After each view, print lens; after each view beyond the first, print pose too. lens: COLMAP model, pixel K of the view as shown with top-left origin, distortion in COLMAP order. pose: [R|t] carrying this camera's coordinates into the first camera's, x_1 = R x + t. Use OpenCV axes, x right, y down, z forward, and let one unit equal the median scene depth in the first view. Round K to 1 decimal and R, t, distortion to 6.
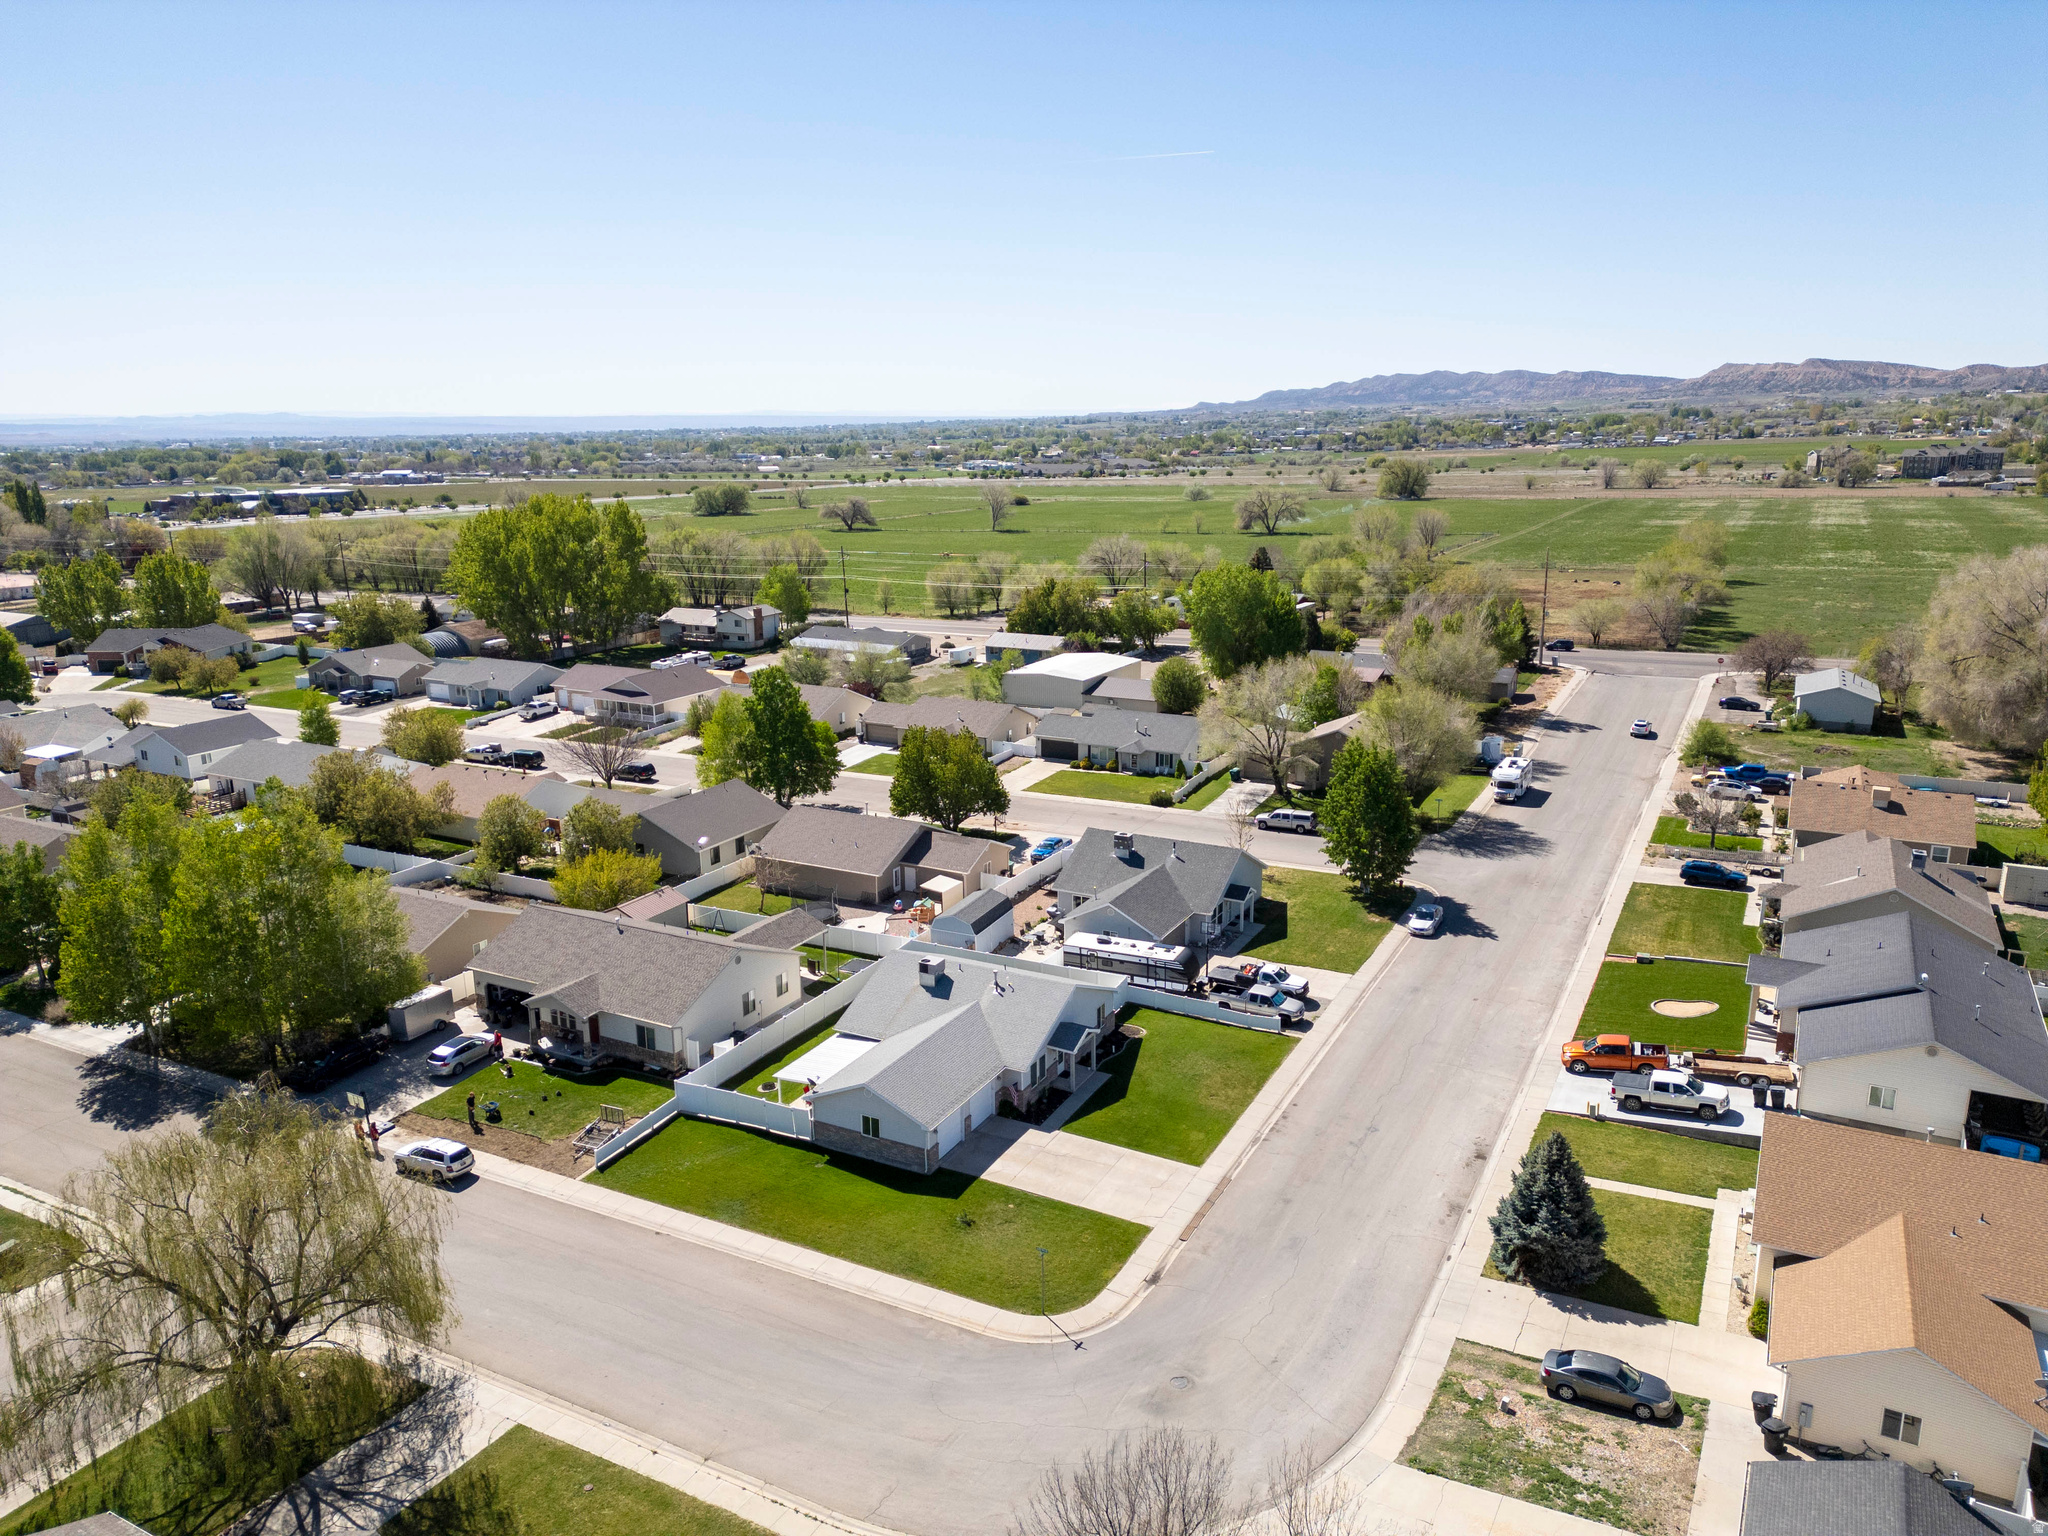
lens RADIAL K [[1421.8, 0, 1024.0], [0, 1421.8, 768.0], [0, 0, 1]] dist [0.085054, -0.084741]
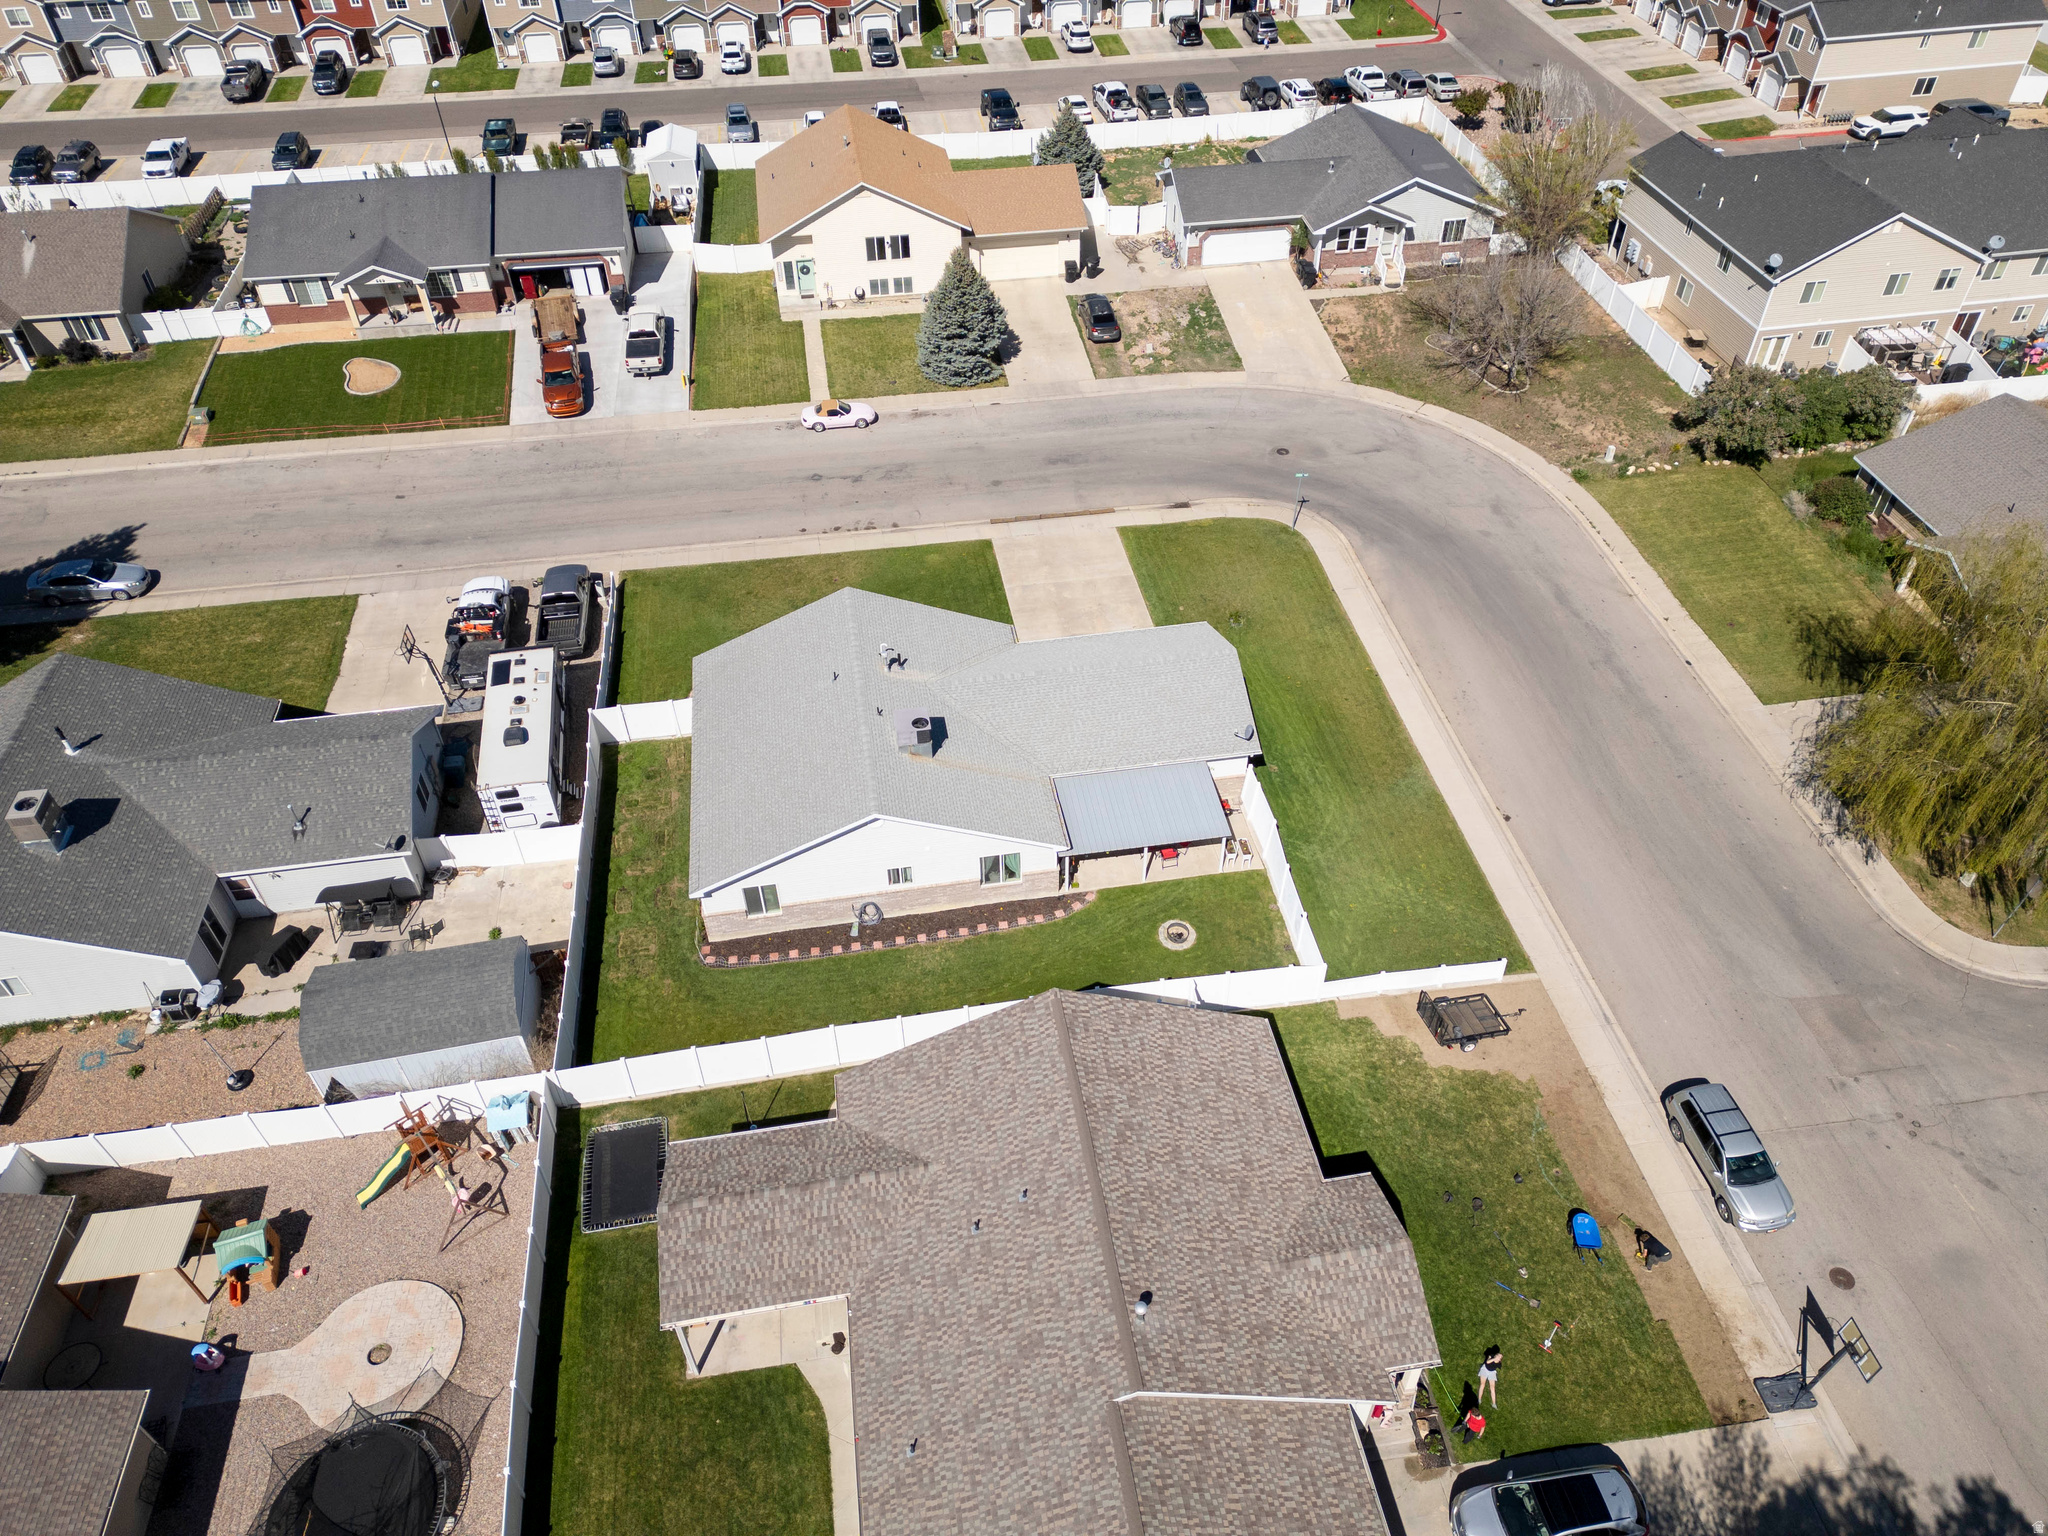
lens RADIAL K [[1430.0, 0, 1023.9], [0, 1430.0, 782.0], [0, 0, 1]] dist [0.076750, -0.068000]
pose [[-0.606063, -0.526742, 0.596012, -0.449941], [0.212423, 0.614909, 0.759449, -0.276170], [-0.766527, 0.586881, -0.260782, 1.135729]]
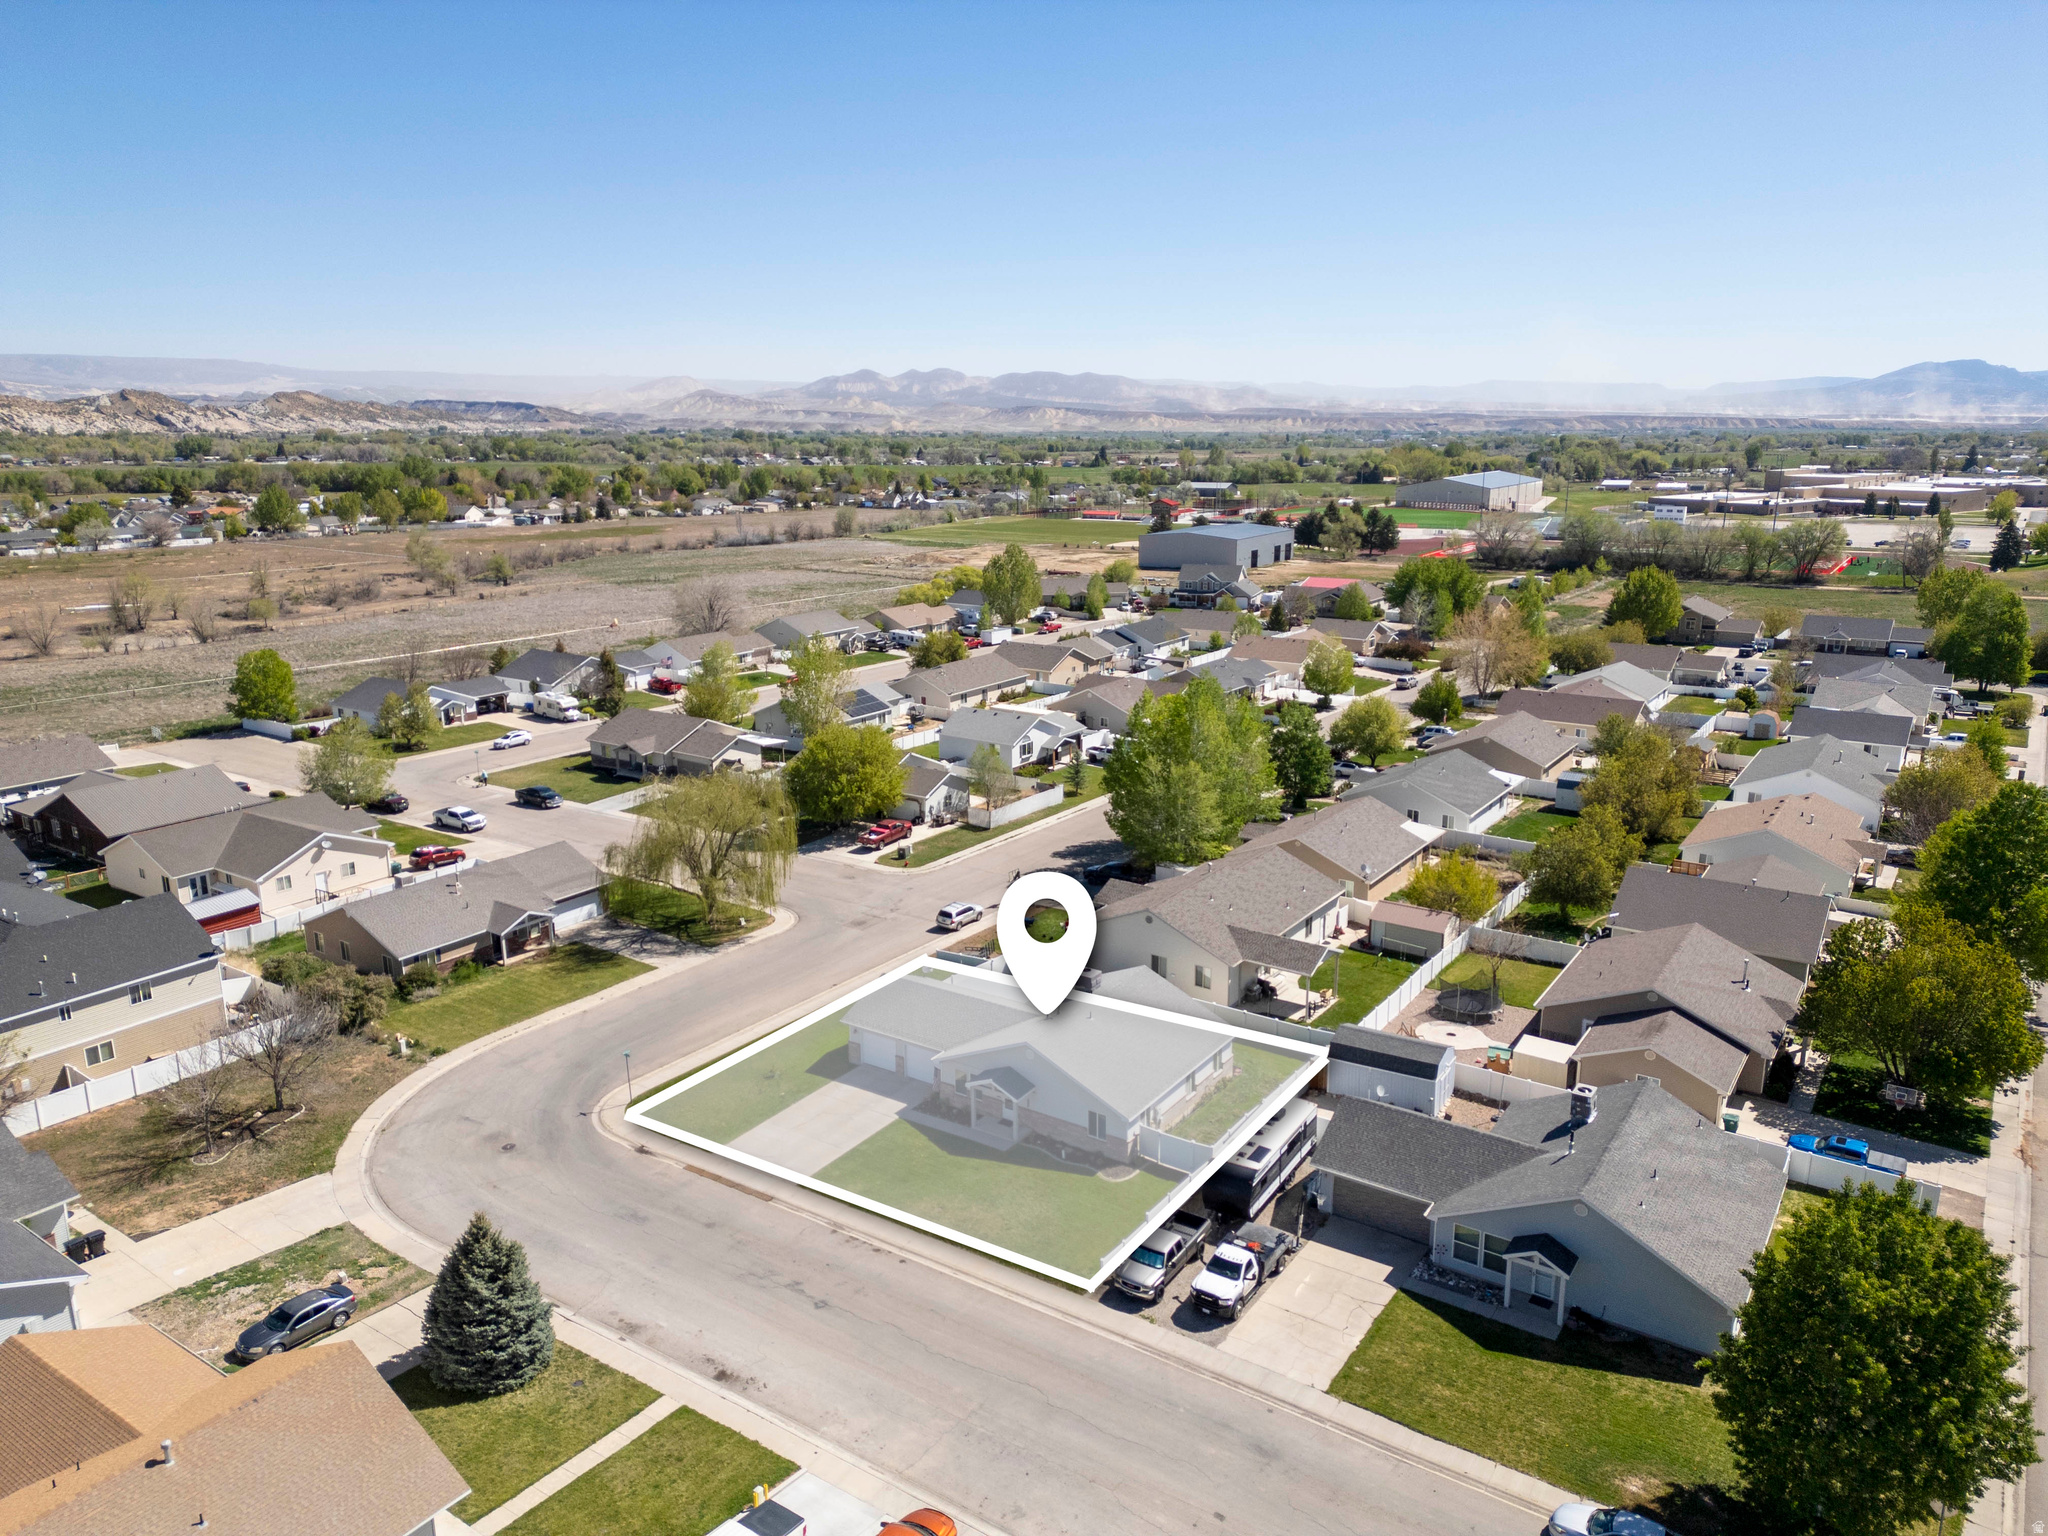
lens RADIAL K [[1421.8, 0, 1024.0], [0, 1421.8, 768.0], [0, 0, 1]] dist [0.085054, -0.084741]
pose [[-0.105034, 0.255225, -0.961160, 0.847578], [-0.231983, 0.933553, 0.273245, -0.255125], [0.967033, 0.251672, -0.038847, 0.964776]]
